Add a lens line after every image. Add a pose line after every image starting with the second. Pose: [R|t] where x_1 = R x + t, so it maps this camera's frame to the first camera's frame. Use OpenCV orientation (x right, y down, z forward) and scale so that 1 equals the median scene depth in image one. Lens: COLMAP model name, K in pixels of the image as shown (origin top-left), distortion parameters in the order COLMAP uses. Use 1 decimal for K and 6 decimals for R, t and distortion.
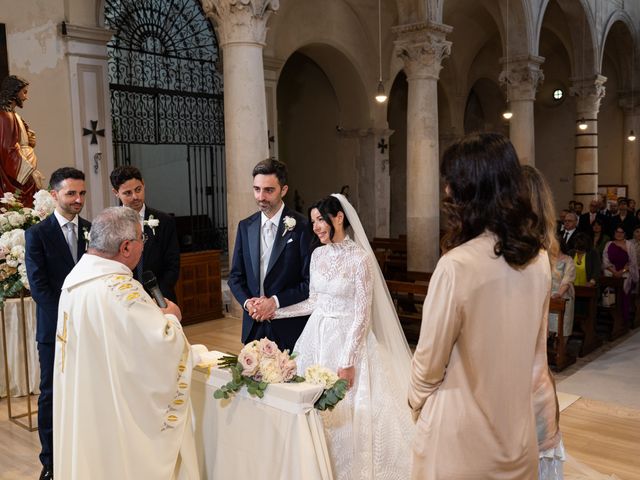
lens RADIAL K [[681.2, 0, 320.0], [0, 681.2, 240.0], [0, 0, 1]] dist [0.010096, -0.034535]
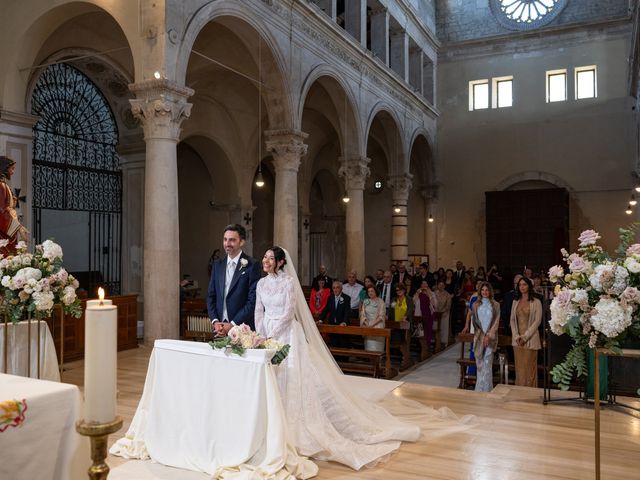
lens RADIAL K [[681.2, 0, 320.0], [0, 681.2, 240.0], [0, 0, 1]] dist [0.010096, -0.034535]
pose [[0.964295, 0.029982, 0.263129, -0.121344], [-0.001498, 0.994172, -0.107791, 0.039932], [-0.264827, 0.103548, 0.958720, -0.260245]]
